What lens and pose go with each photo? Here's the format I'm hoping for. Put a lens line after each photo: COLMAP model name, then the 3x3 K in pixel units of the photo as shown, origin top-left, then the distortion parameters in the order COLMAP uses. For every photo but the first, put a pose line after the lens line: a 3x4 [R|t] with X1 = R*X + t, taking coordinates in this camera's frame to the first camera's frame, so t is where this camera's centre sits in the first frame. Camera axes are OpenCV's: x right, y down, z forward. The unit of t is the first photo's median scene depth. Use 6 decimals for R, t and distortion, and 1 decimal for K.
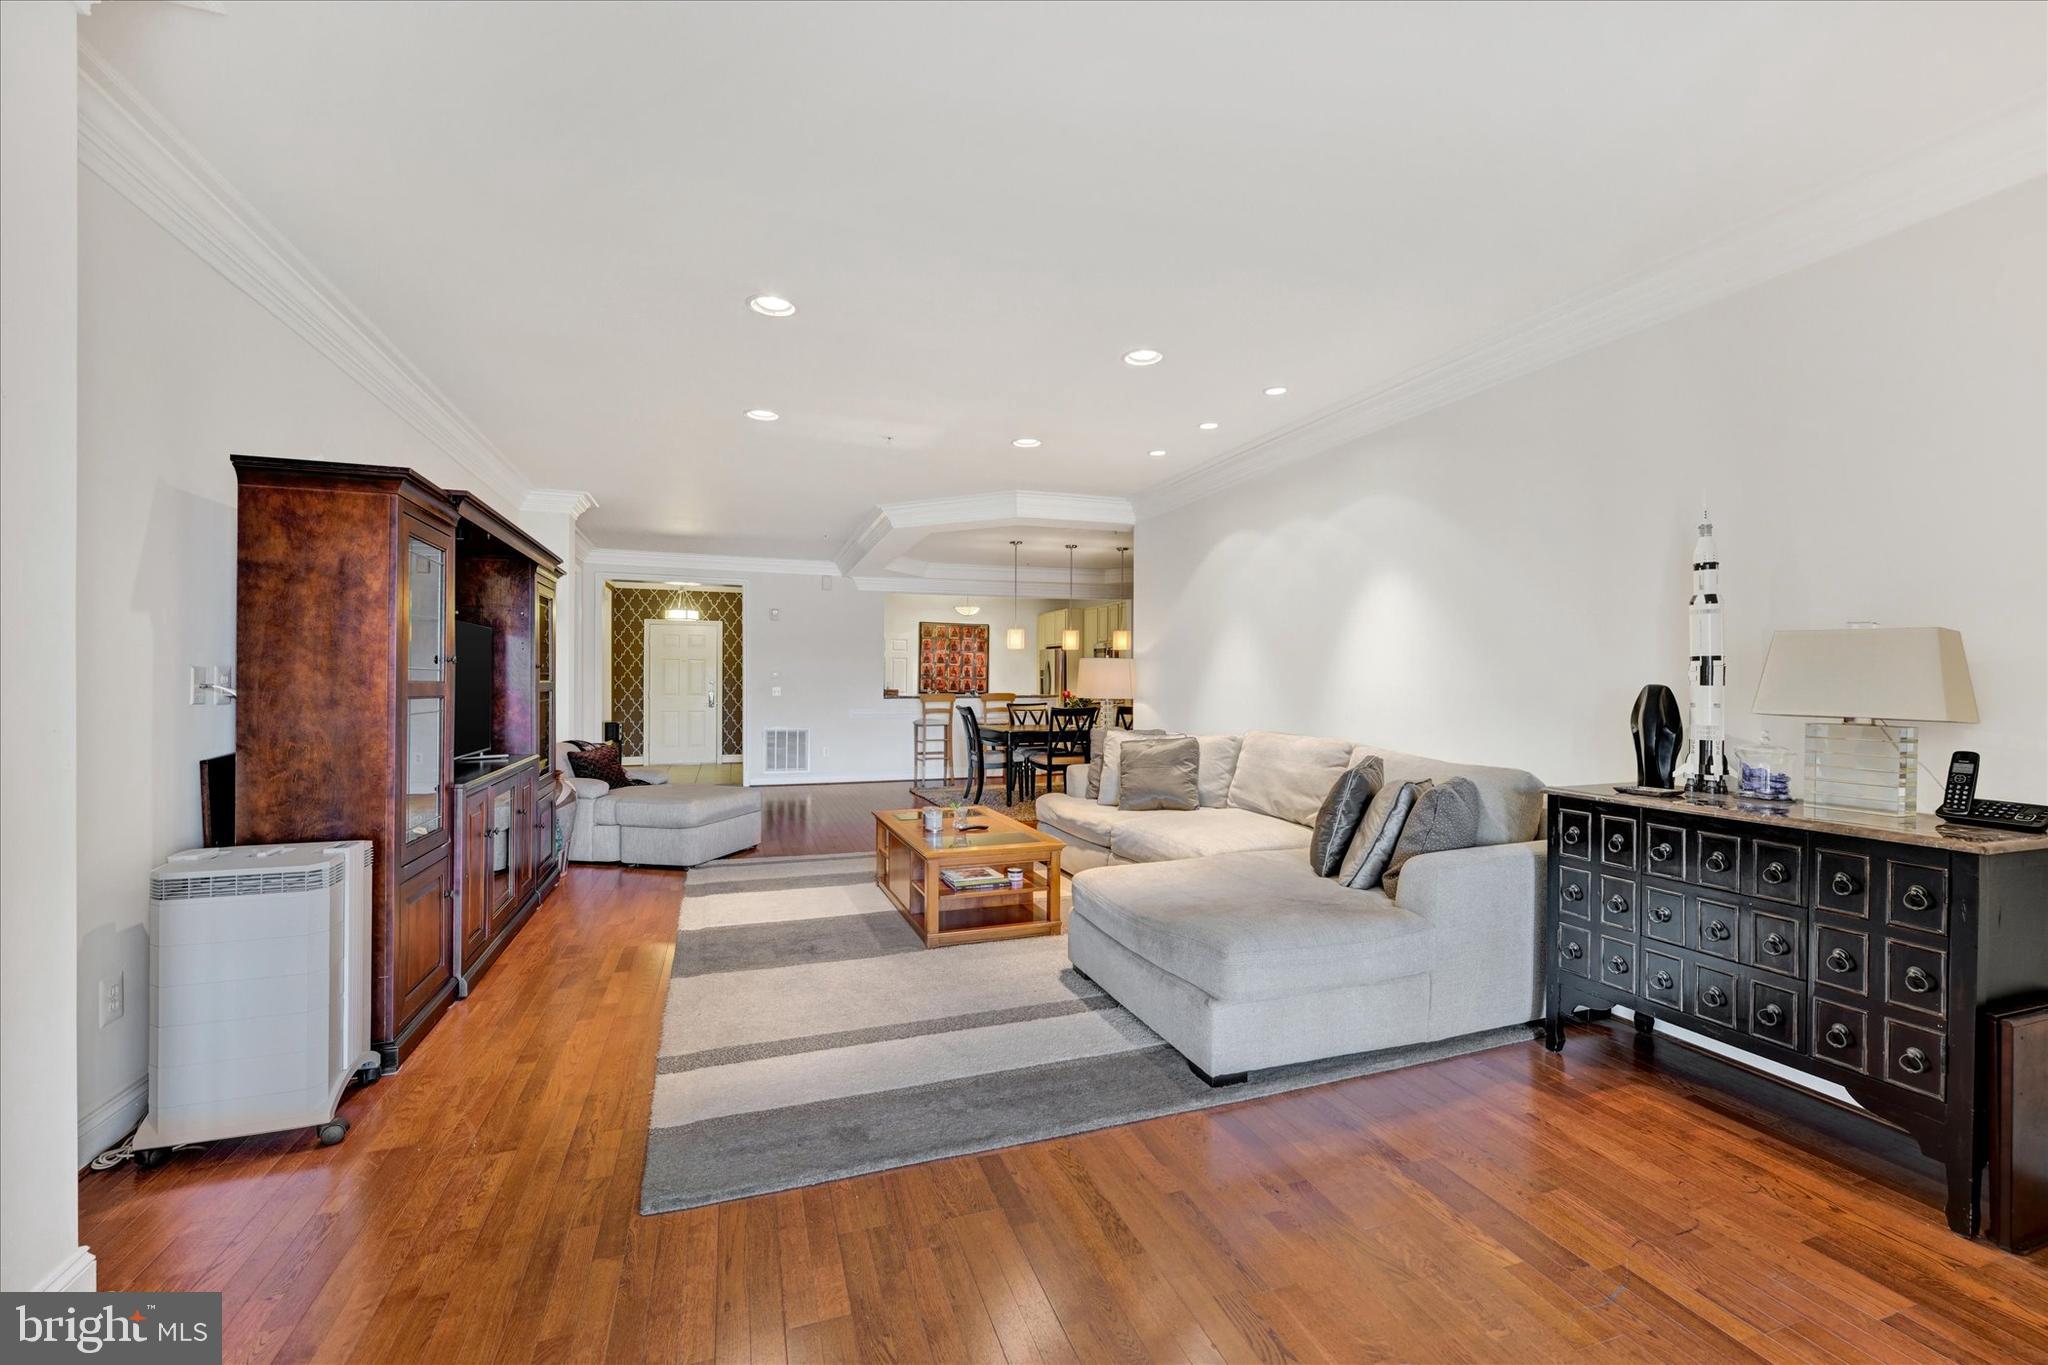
lens RADIAL K [[850.5, 0, 1024.2], [0, 850.5, 673.6], [0, 0, 1]] dist [-0.000215, -0.000027]
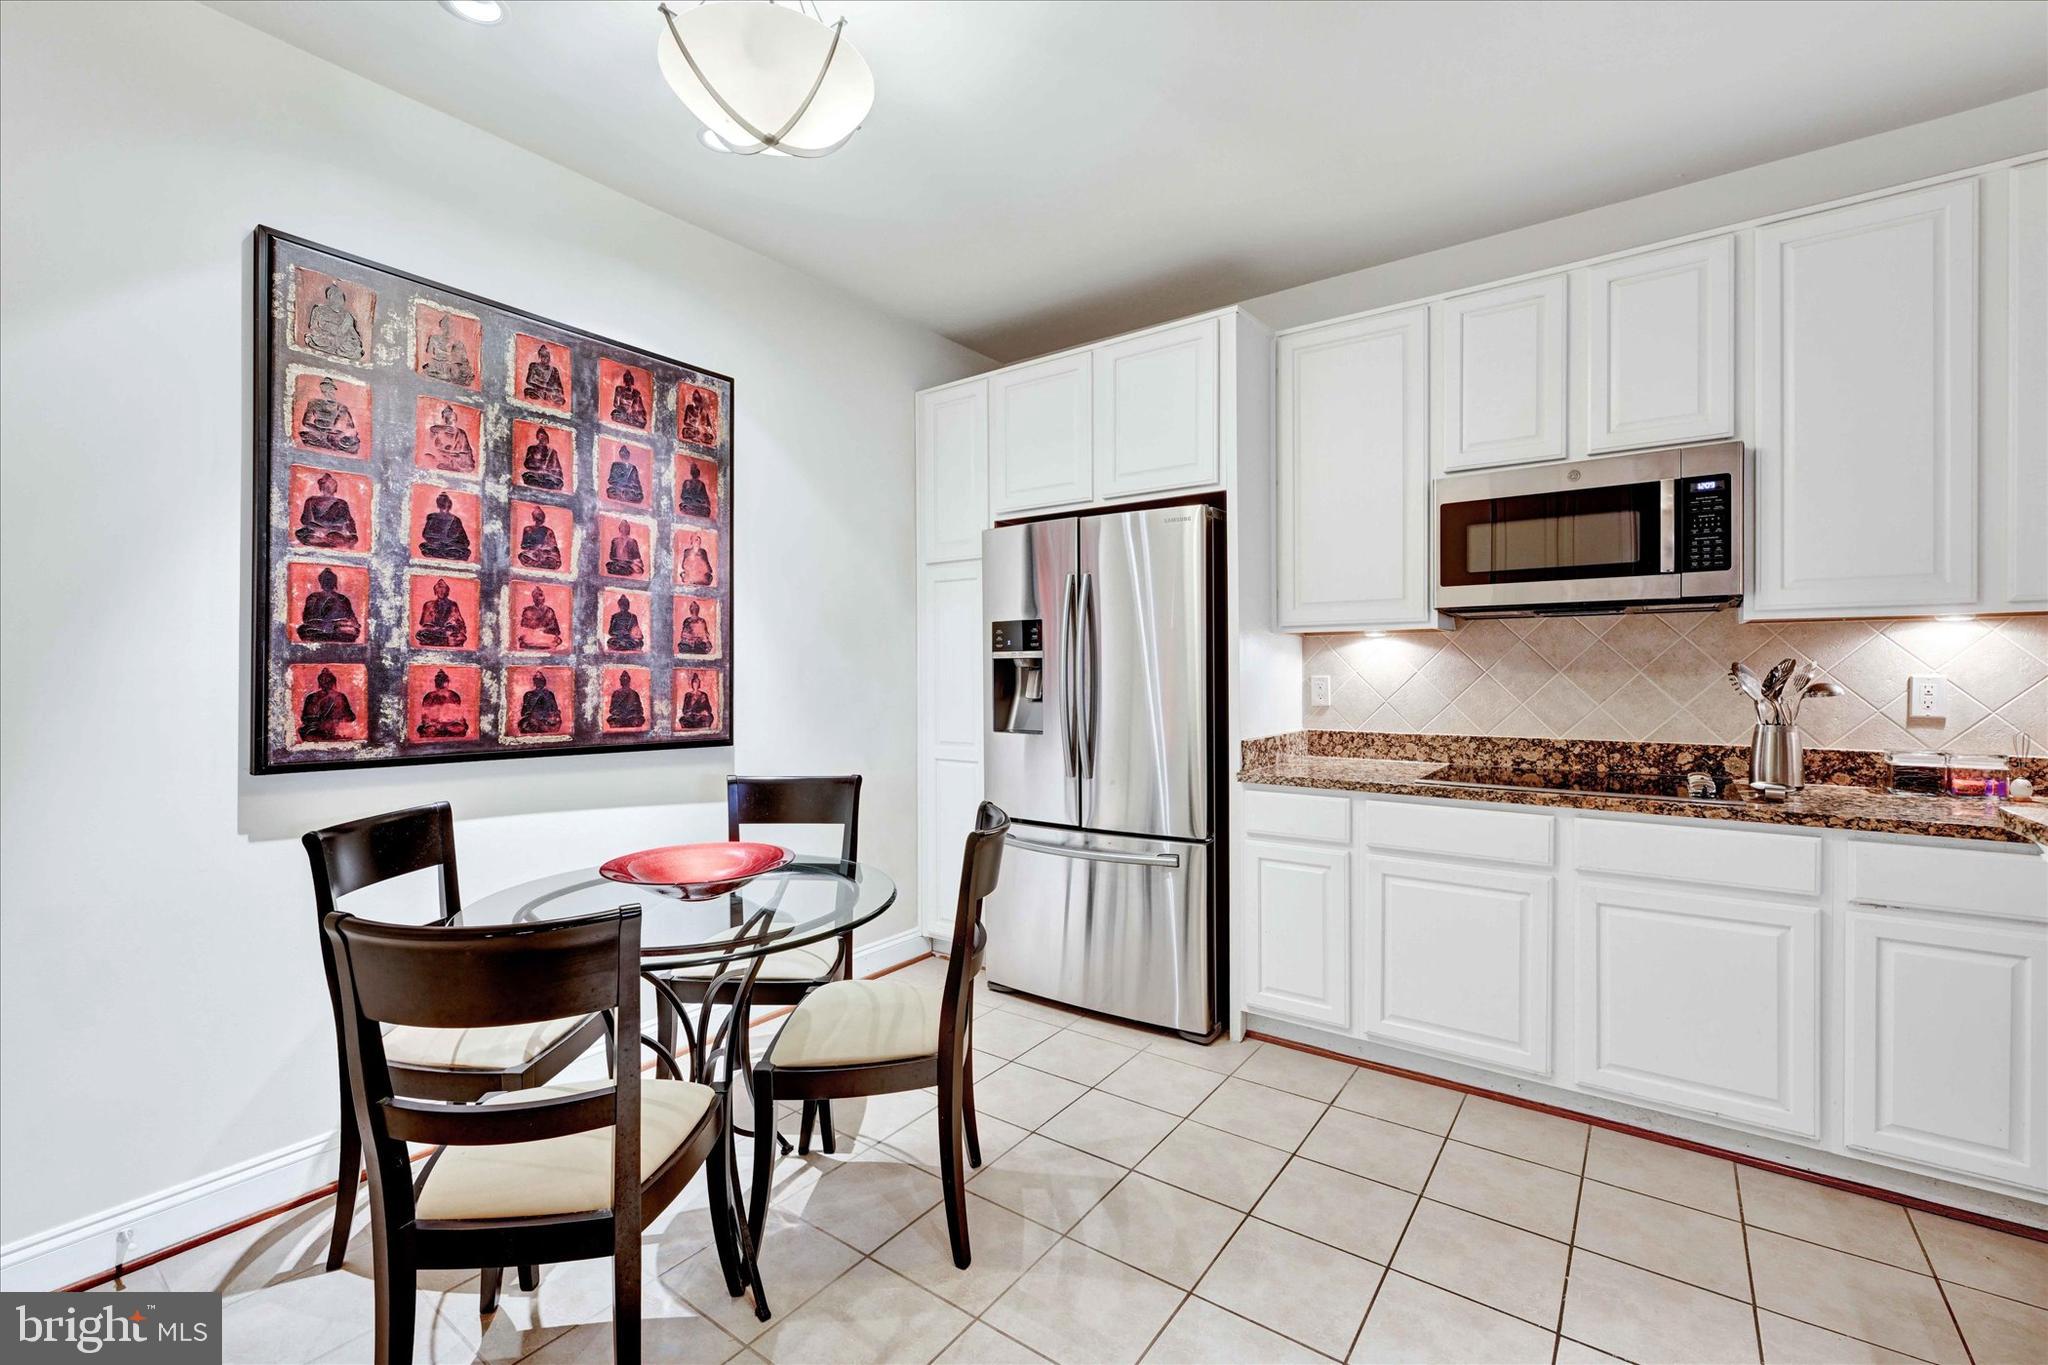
lens RADIAL K [[874.8, 0, 1024.3], [0, 874.8, 669.2], [0, 0, 1]] dist [-0.000085, 0.000270]
pose [[0.821975, -0.006441, 0.569487, -0.230310], [0.002699, 0.999969, 0.007415, 0.014186], [-0.569517, -0.004557, 0.821967, 1.844161]]
